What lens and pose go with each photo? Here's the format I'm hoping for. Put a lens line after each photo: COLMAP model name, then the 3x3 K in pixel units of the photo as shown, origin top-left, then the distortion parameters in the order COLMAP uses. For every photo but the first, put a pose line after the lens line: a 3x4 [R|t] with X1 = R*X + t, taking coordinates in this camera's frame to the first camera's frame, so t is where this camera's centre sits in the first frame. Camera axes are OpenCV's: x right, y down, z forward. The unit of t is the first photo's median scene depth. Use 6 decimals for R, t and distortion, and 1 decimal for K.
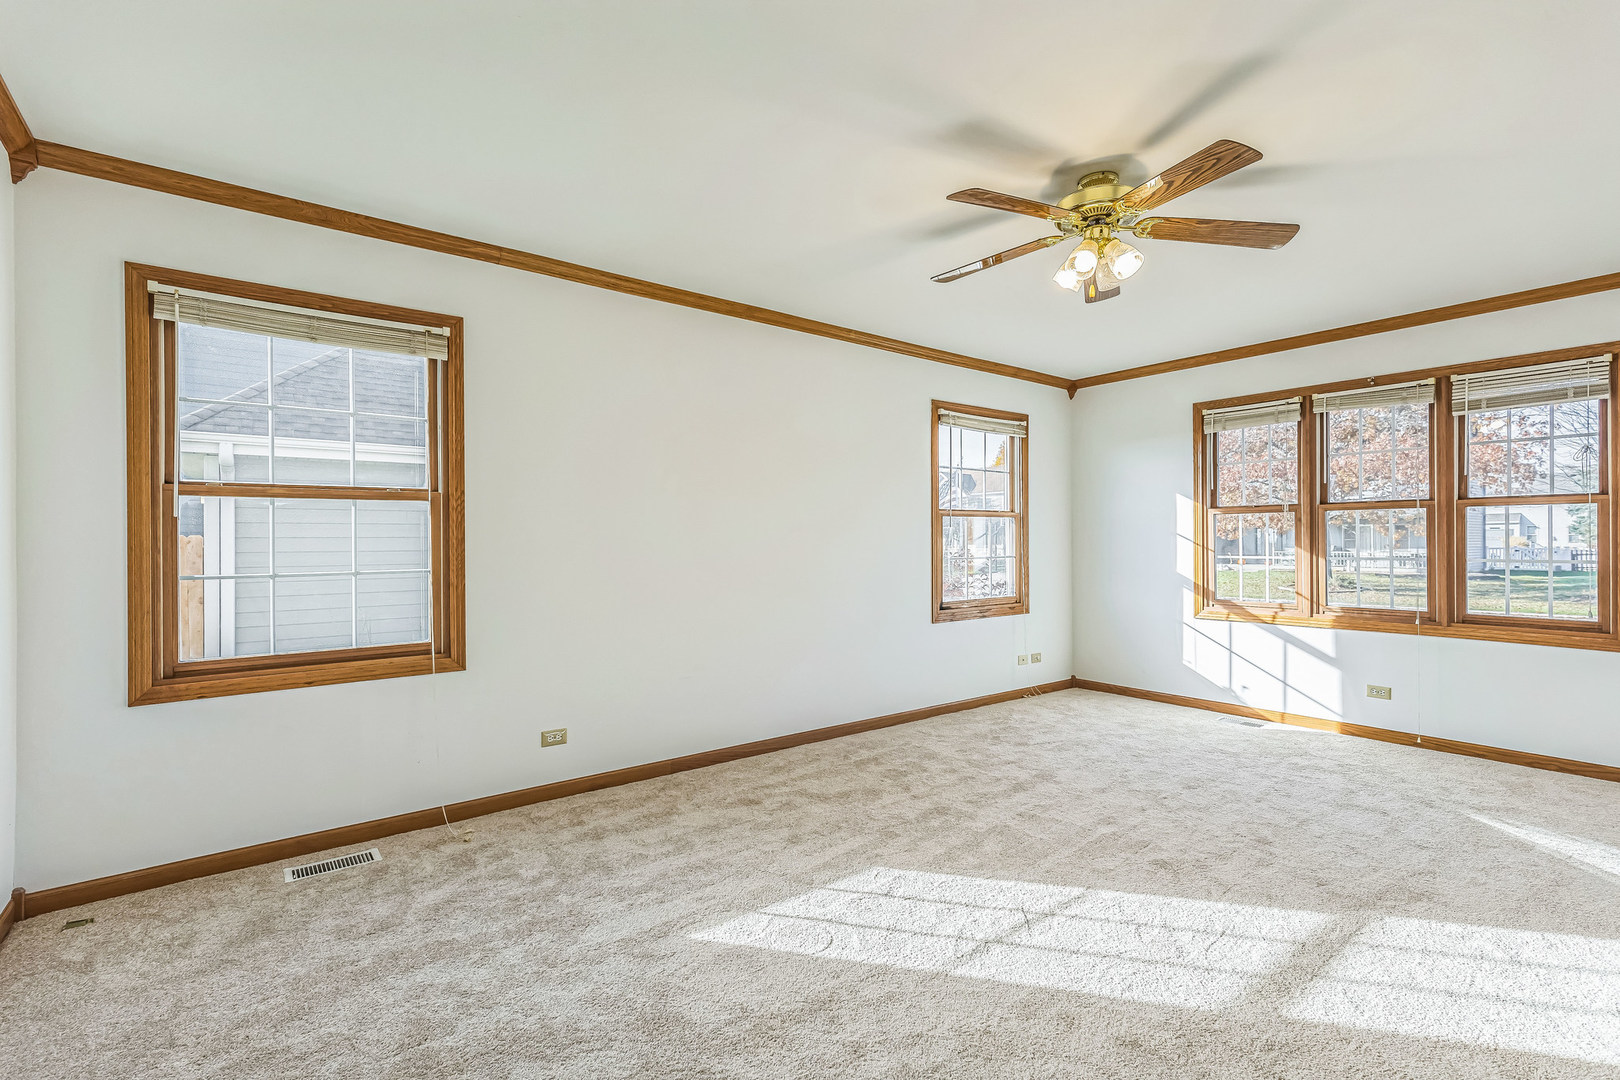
lens RADIAL K [[732.3, 0, 820.6], [0, 732.3, 538.8], [0, 0, 1]] dist [0.011184, -0.001304]
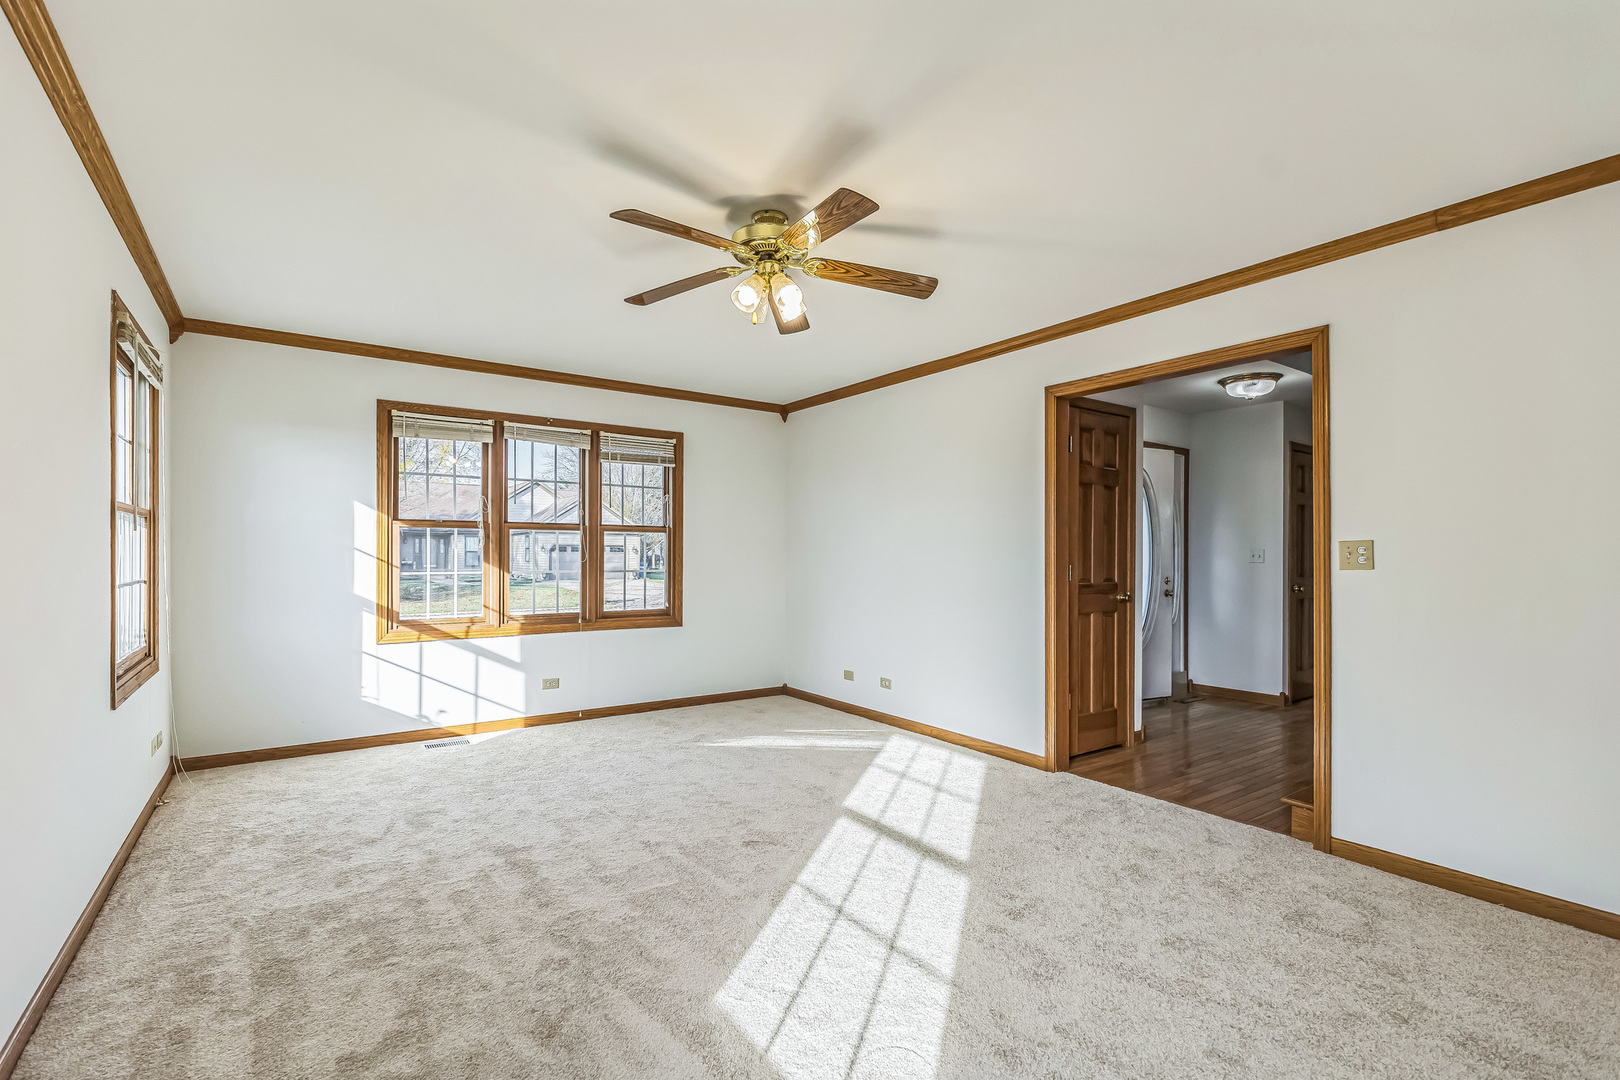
lens RADIAL K [[732.3, 0, 799.2], [0, 732.3, 554.8], [0, 0, 1]] dist [0.011184, -0.001304]
pose [[0.065511, 0.004878, 0.997840, -0.385444], [-0.003367, 0.999983, -0.004667, 0.003699], [-0.997846, -0.003054, 0.065526, 0.509263]]
